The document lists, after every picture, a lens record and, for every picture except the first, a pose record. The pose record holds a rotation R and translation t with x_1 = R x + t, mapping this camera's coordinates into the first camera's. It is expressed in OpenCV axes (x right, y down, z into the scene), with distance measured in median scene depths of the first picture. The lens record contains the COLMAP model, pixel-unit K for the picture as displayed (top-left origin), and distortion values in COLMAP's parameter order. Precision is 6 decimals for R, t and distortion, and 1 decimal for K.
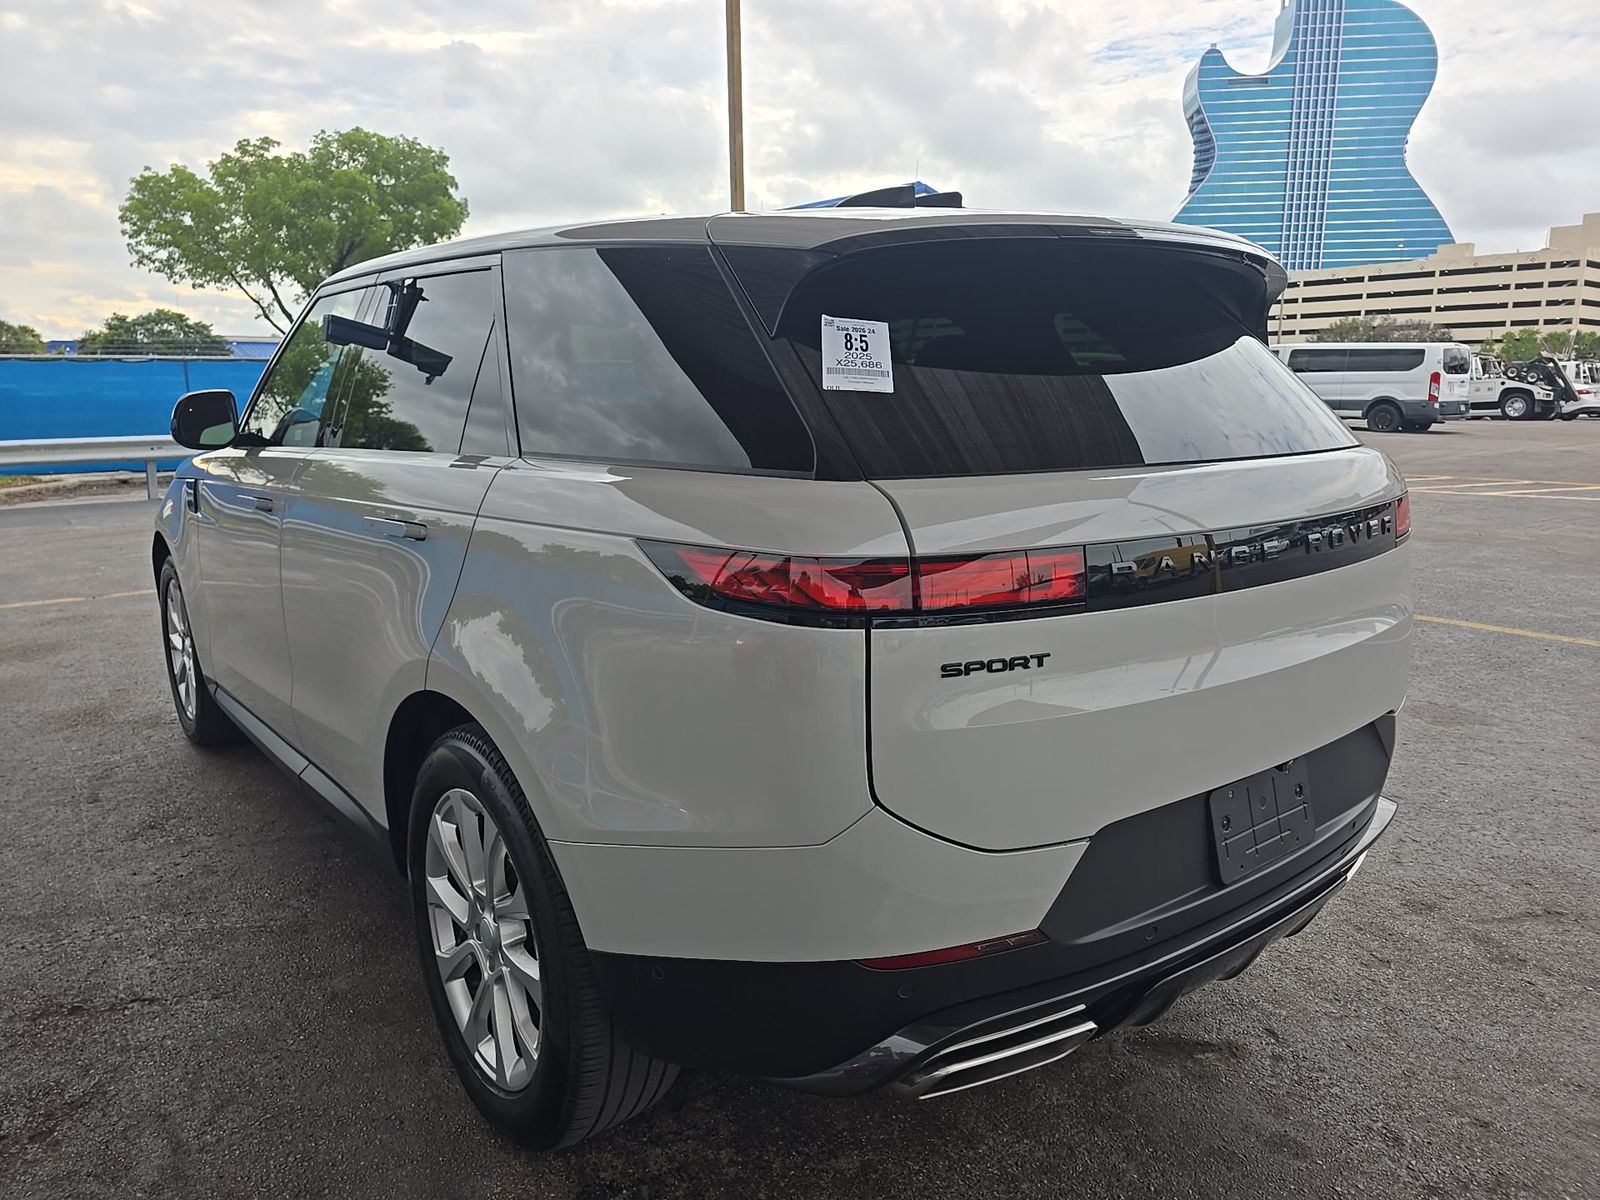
lens RADIAL K [[1095.1, 0, 816.7], [0, 1095.1, 603.0], [0, 0, 1]] dist [0.047614, -0.055186]
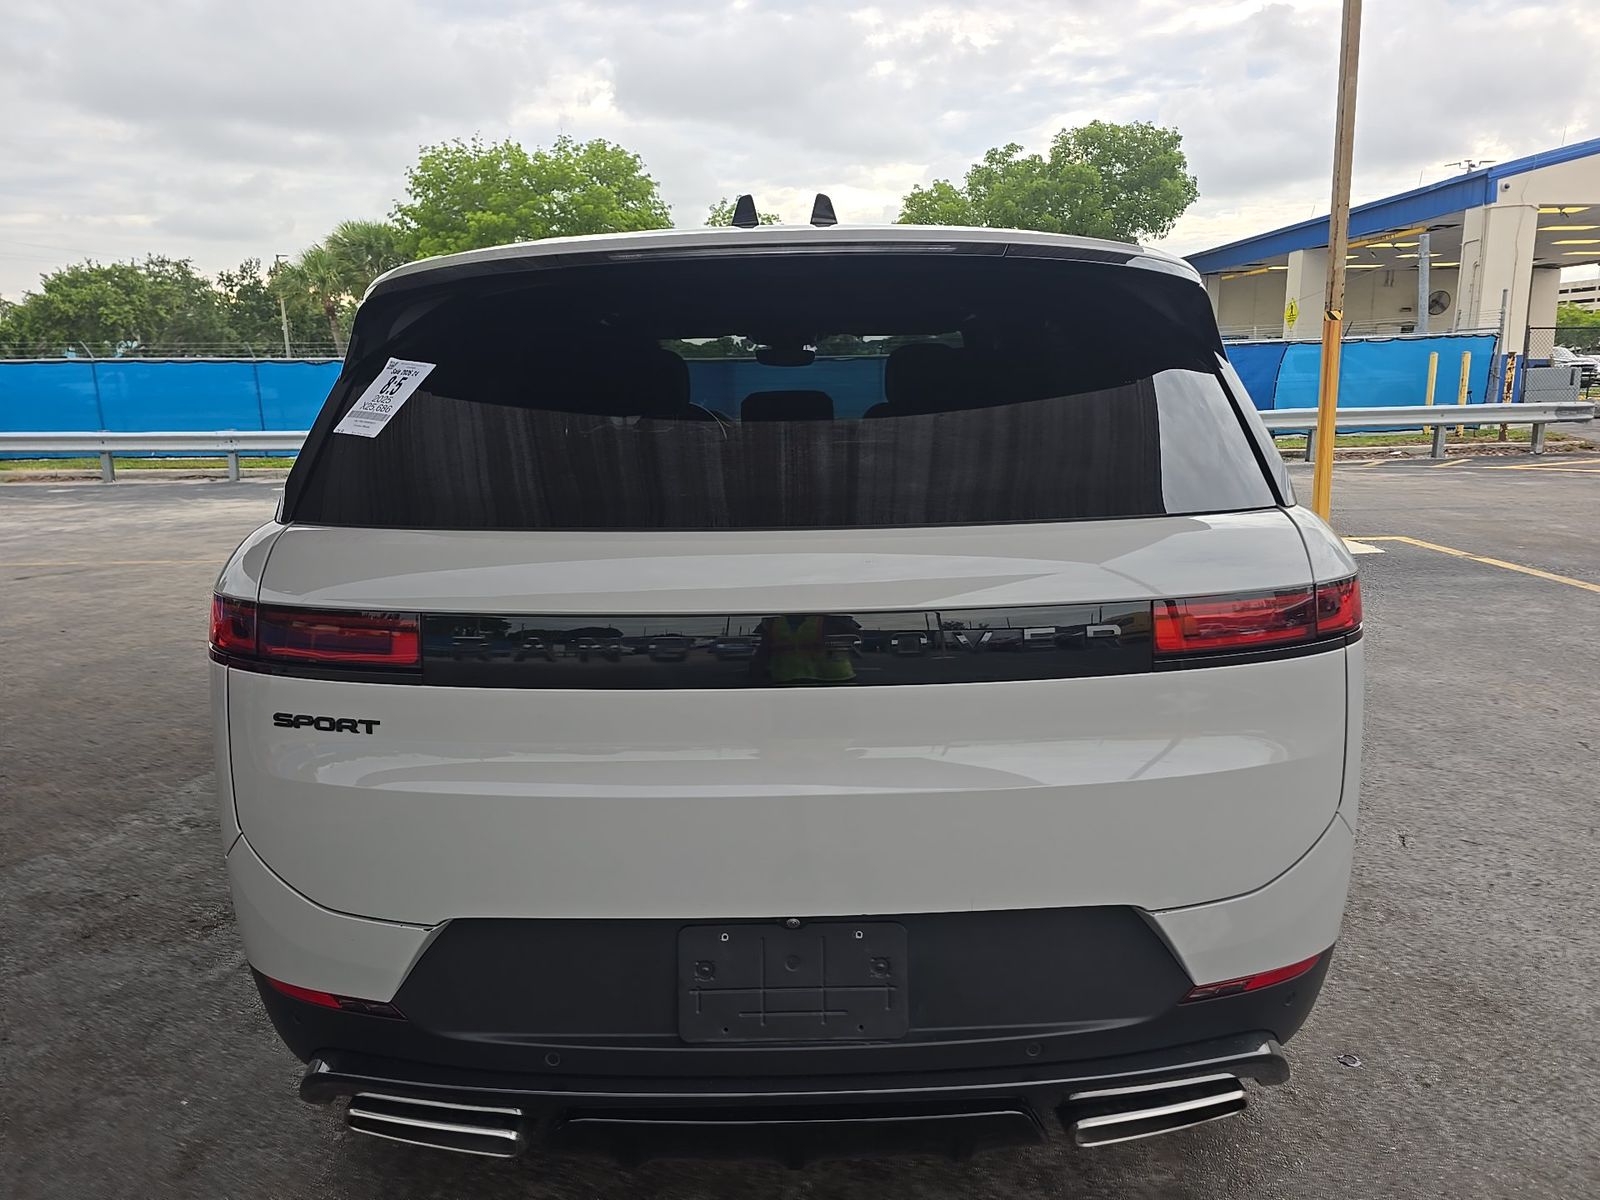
lens RADIAL K [[1095.1, 0, 816.7], [0, 1095.1, 603.0], [0, 0, 1]] dist [0.047614, -0.055186]
pose [[0.781515, 0.114355, -0.613316, 0.070579], [-0.102947, 0.993219, 0.054009, -0.009539], [0.615334, 0.020930, 0.787989, 0.031465]]
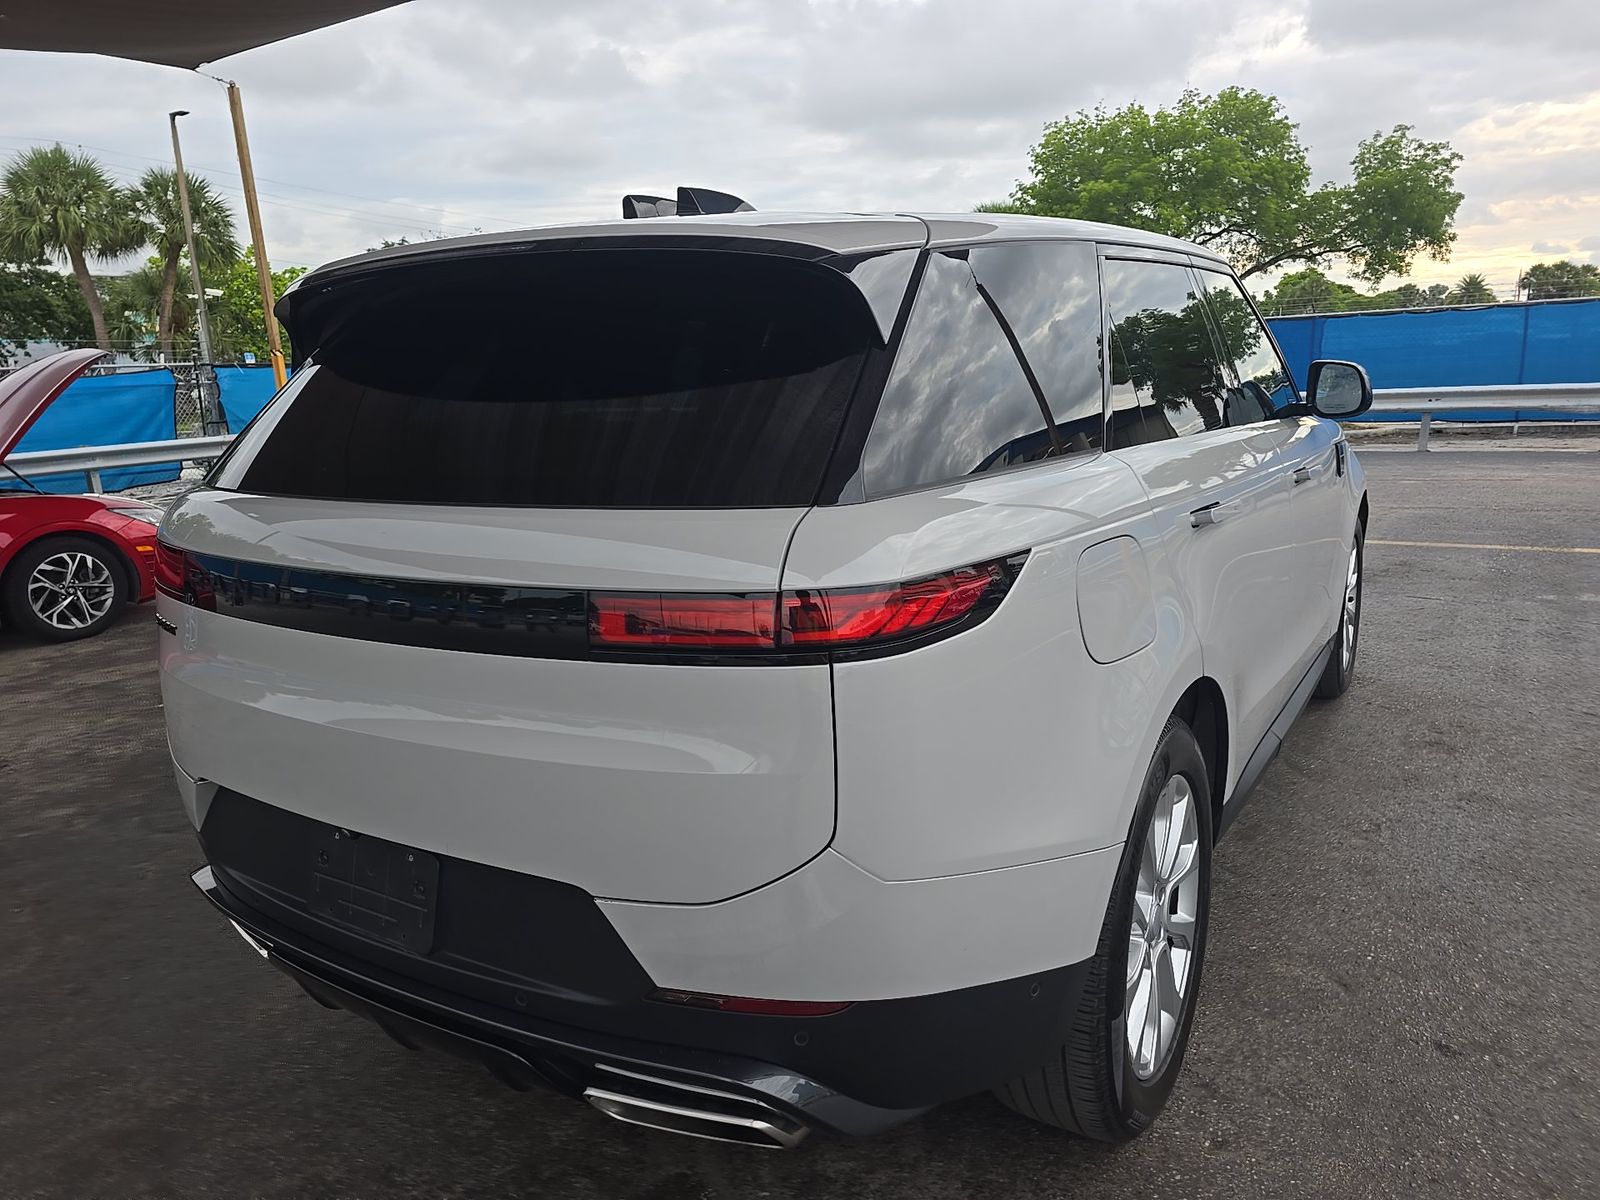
lens RADIAL K [[1119.5, 0, 800.0], [0, 1119.5, 600.0], [0, 0, 1]] dist [0.003733, -0.000483]
pose [[0.314240, 0.177472, -0.932608, 0.106718], [-0.130403, 0.981128, 0.142767, -0.017403], [0.940345, 0.076752, 0.331453, 0.077284]]
